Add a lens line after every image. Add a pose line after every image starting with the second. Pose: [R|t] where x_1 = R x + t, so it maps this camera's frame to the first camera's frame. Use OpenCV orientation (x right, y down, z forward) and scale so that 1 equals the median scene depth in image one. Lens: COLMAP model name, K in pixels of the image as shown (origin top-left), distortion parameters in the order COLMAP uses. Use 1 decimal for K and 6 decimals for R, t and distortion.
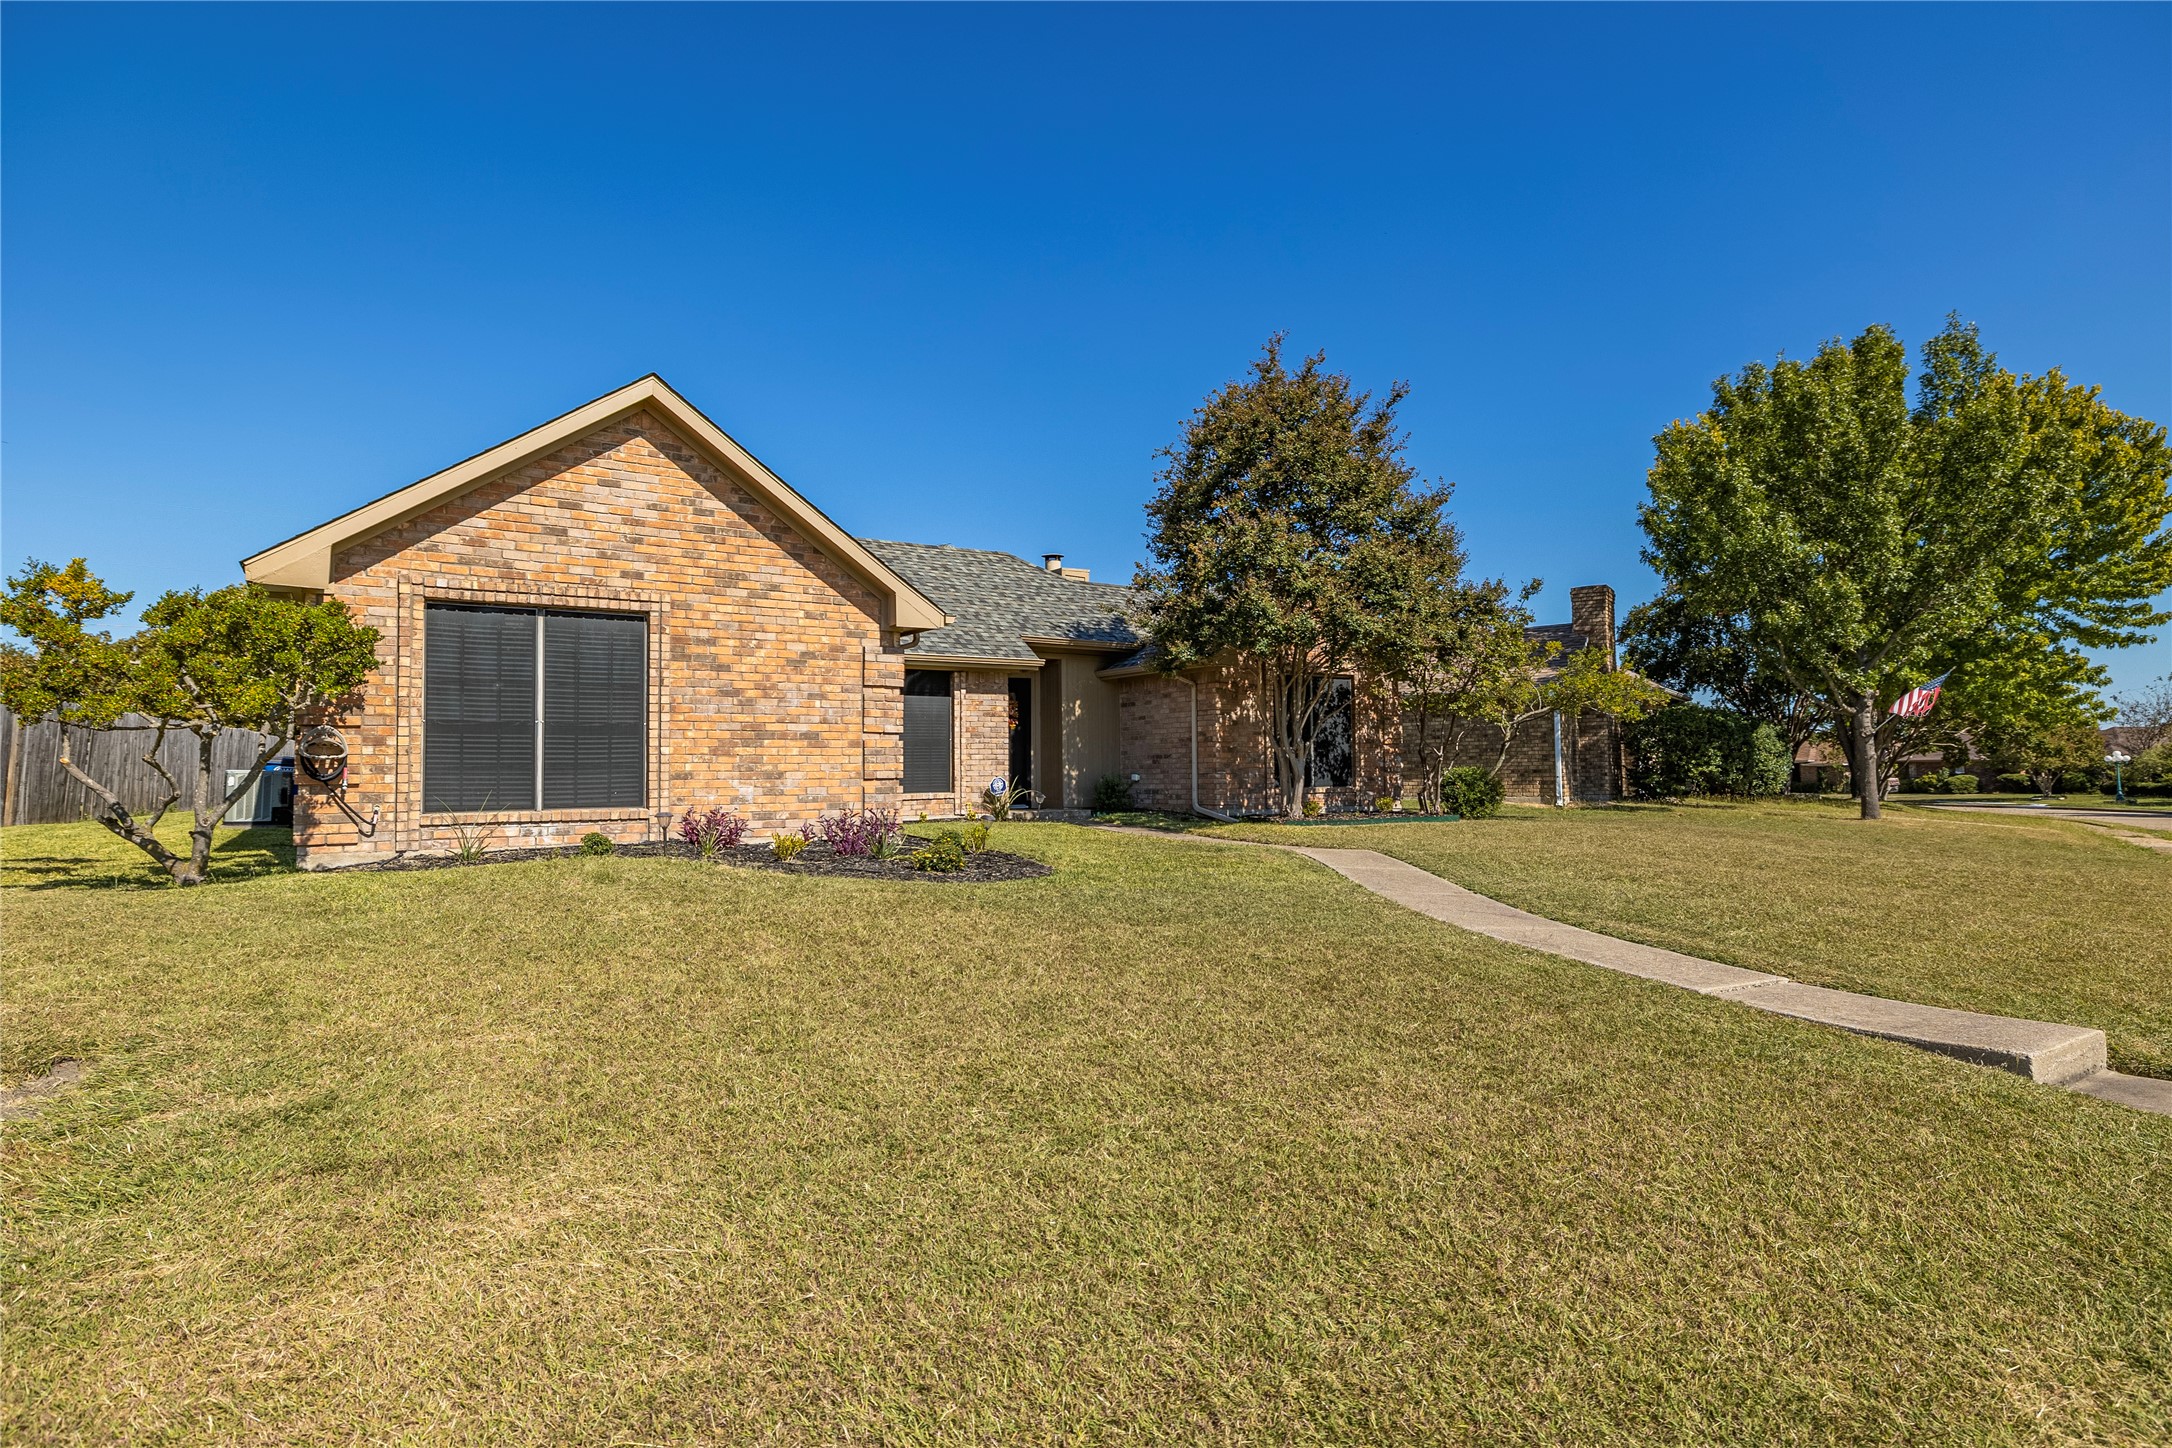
lens RADIAL K [[1050.9, 0, 1086.0], [0, 1050.9, 724.0], [0, 0, 1]] dist [0.000021, -0.000004]
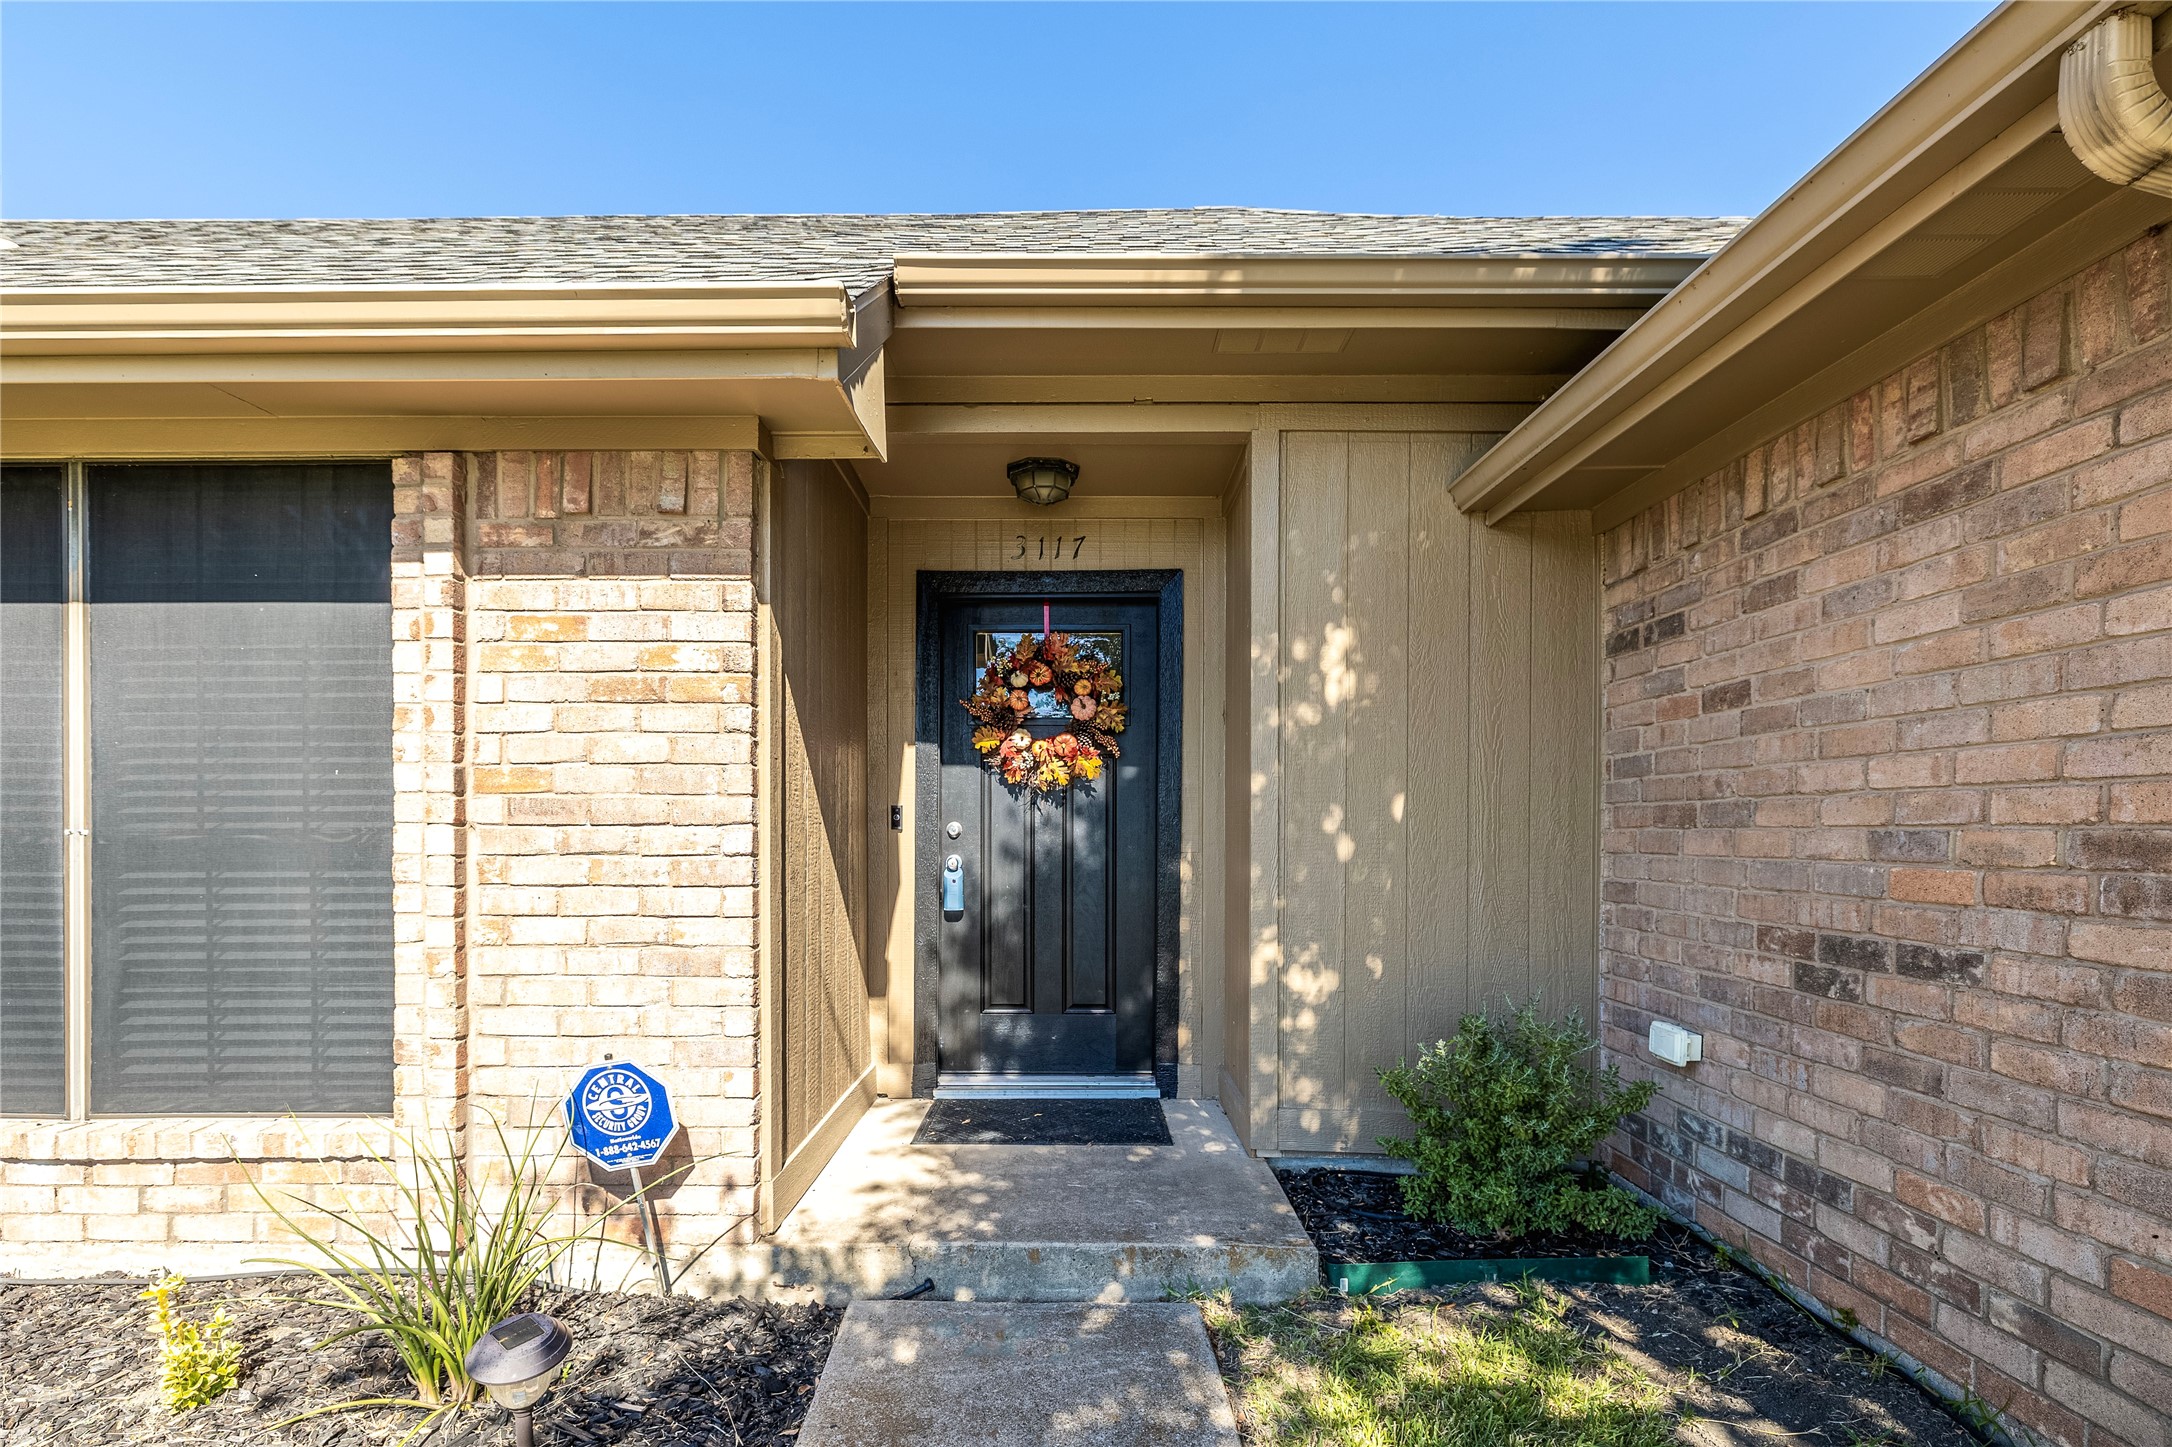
lens RADIAL K [[933.8, 0, 1086.0], [0, 933.8, 723.5], [0, 0, 1]] dist [-0.000138, 0.000001]
pose [[0.818883, 0.004465, -0.573944, 0.056787], [0.001676, 0.999947, 0.010170, -0.004768], [0.573959, -0.009290, 0.818832, 0.829543]]
